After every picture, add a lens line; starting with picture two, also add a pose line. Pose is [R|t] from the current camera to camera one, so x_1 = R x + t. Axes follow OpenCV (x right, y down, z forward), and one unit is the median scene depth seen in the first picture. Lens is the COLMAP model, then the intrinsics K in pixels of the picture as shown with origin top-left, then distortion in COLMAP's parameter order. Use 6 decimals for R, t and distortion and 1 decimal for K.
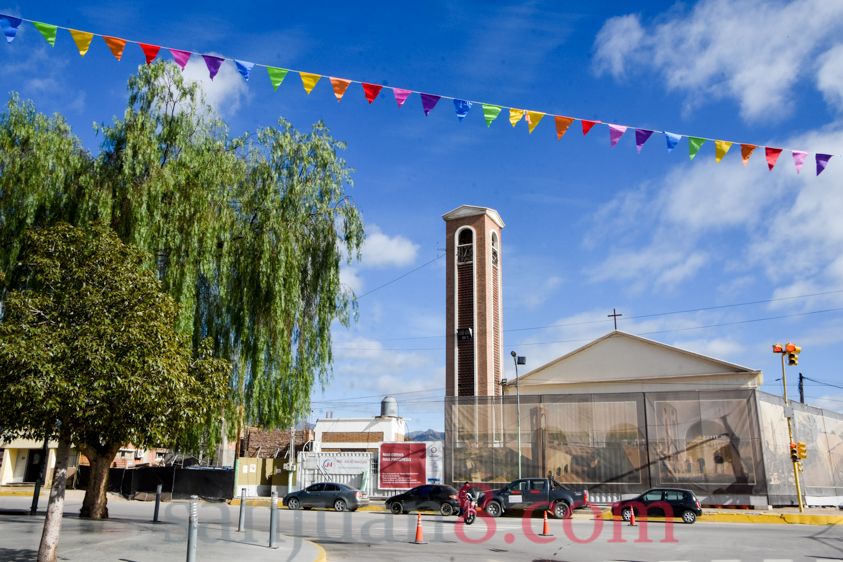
lens RADIAL K [[654.1, 0, 422.1], [0, 654.1, 296.4], [0, 0, 1]] dist [-0.117041, 0.104936]
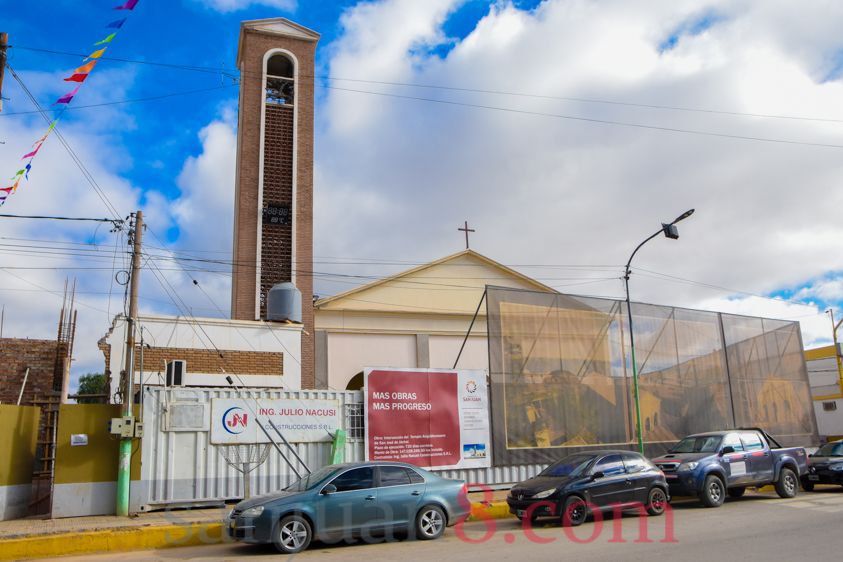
lens RADIAL K [[654.1, 0, 422.1], [0, 654.1, 296.4], [0, 0, 1]] dist [-0.117041, 0.104936]
pose [[0.706719, 0.125336, 0.696304, -0.357225], [-0.150489, 0.988292, -0.025155, 0.182823], [-0.691305, -0.087009, 0.717306, 0.663112]]
